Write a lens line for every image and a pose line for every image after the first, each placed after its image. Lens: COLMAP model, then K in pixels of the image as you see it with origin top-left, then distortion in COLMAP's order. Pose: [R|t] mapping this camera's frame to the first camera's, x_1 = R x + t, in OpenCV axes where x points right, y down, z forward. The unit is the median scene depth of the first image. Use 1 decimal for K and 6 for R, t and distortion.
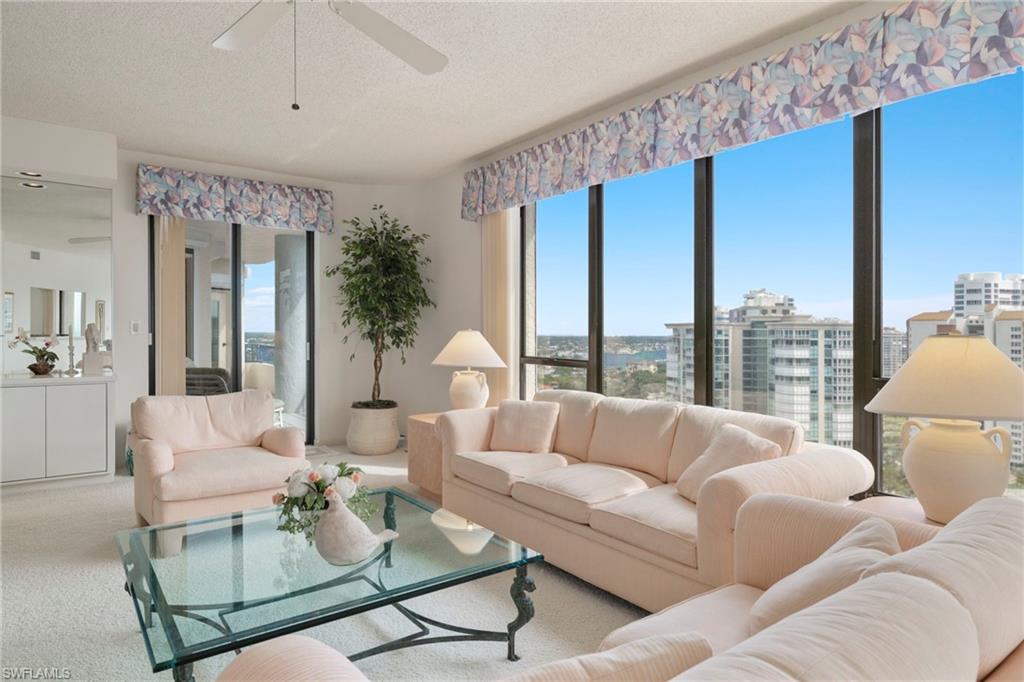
lens RADIAL K [[600.7, 0, 483.4], [0, 600.7, 338.2], [0, 0, 1]] dist [0.014728, -0.002904]
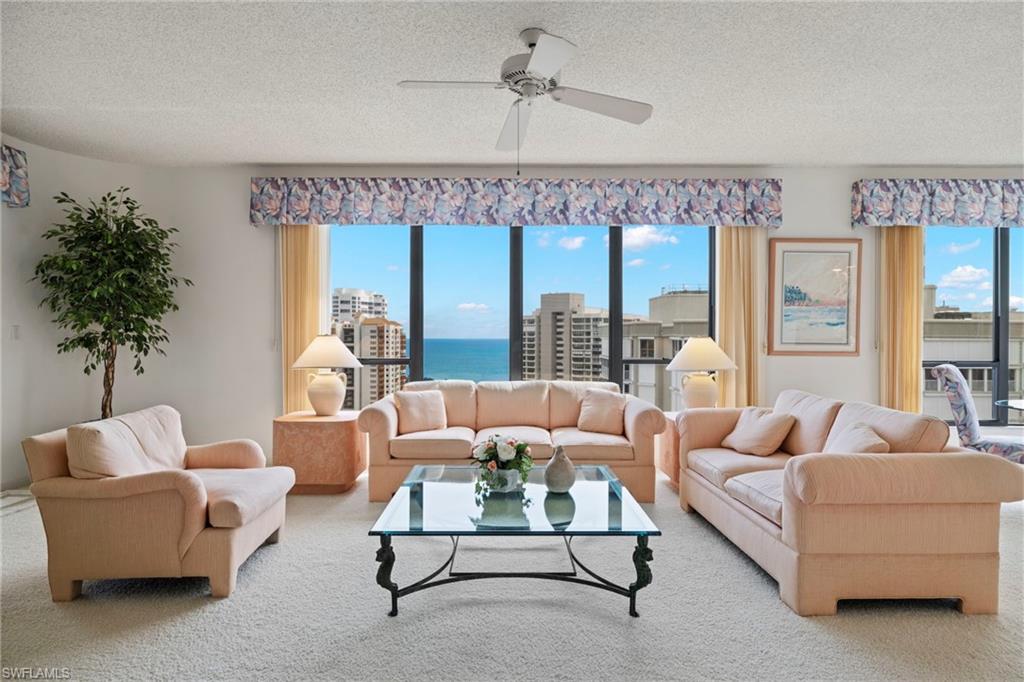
lens RADIAL K [[600.7, 0, 487.2], [0, 600.7, 345.6], [0, 0, 1]] dist [0.014728, -0.002904]
pose [[0.600392, -0.018525, 0.799491, -0.712299], [0.012207, 0.999827, 0.013999, -0.006305], [-0.799613, 0.001355, 0.600514, 0.108529]]
